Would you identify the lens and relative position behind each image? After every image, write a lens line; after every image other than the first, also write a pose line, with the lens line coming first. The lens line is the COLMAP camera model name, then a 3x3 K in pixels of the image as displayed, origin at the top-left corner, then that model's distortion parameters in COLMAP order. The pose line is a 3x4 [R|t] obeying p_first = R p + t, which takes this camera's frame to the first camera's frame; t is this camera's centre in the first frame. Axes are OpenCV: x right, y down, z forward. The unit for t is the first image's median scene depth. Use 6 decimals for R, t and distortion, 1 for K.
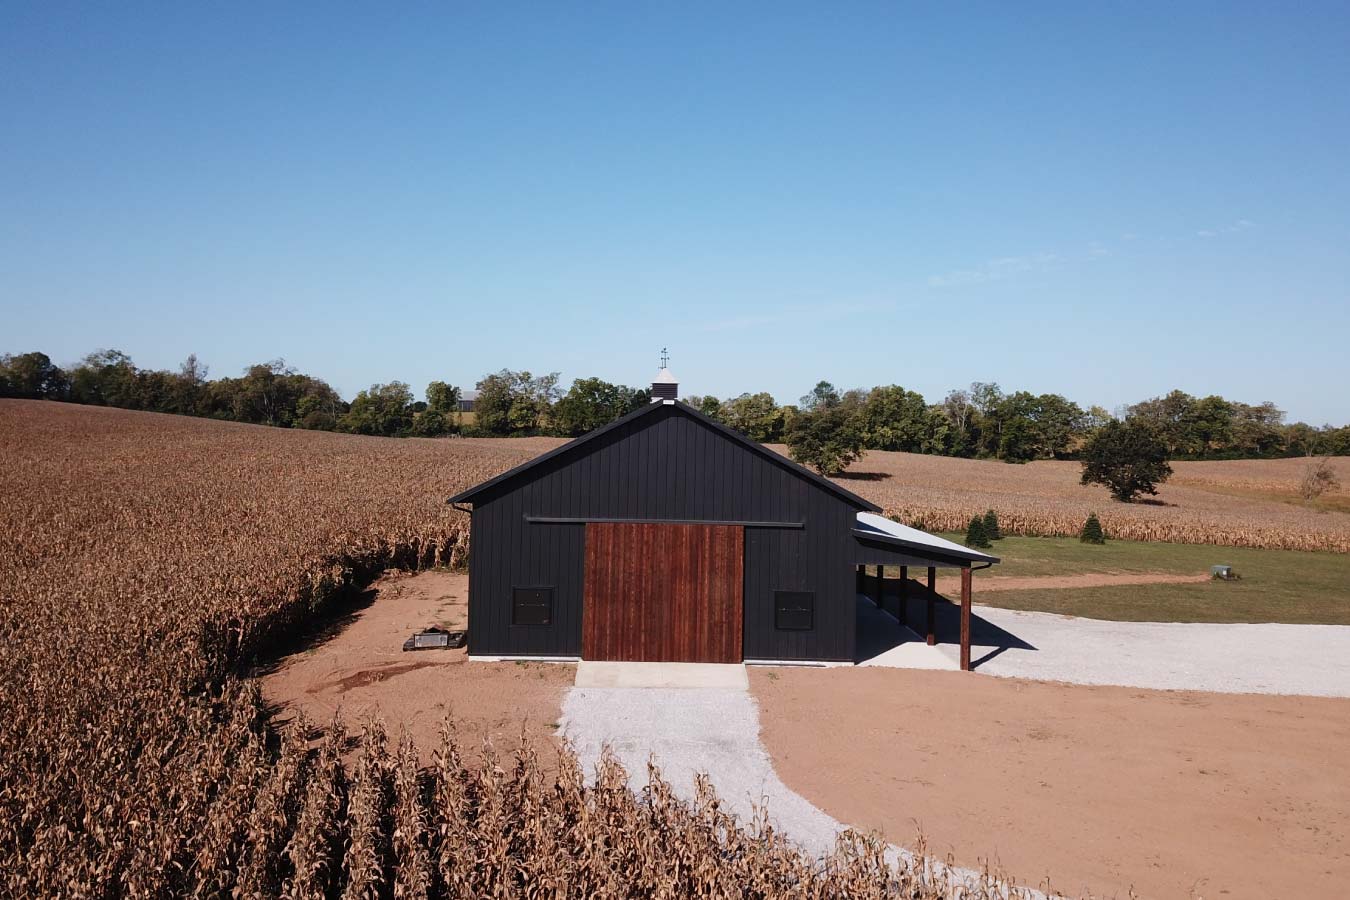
lens RADIAL K [[1208.8, 0, 661.9], [0, 1208.8, 406.1], [0, 0, 1]] dist [0.008880, -0.016704]
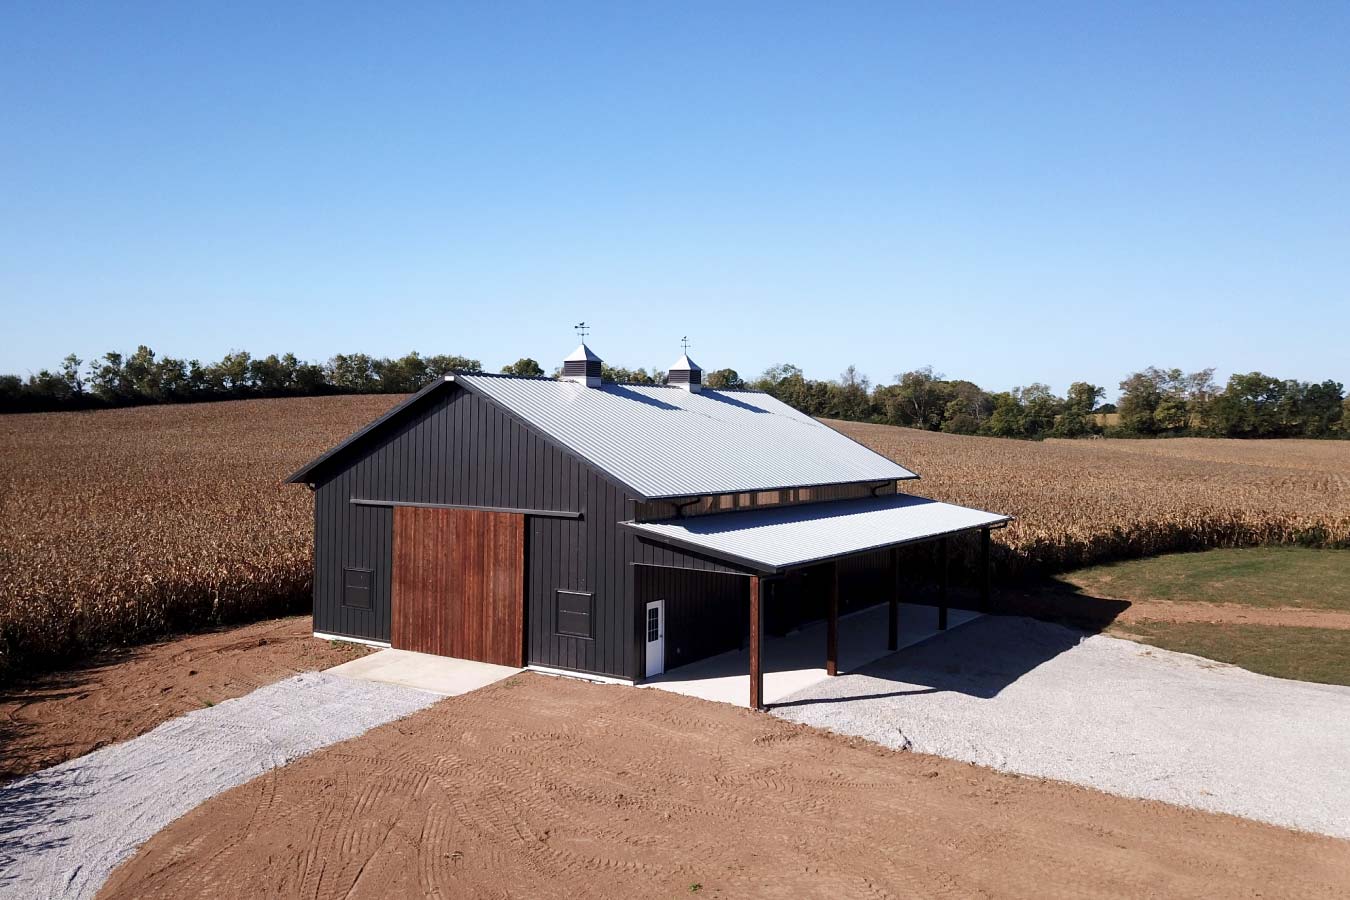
lens RADIAL K [[1140.9, 0, 585.8], [0, 1140.9, 427.0], [0, 0, 1]] dist [-0.033692, 0.045010]
pose [[0.826661, -0.010883, -0.562595, 0.575771], [0.019281, 0.999774, 0.008991, 0.028067], [0.562370, -0.018280, 0.826684, 0.332709]]
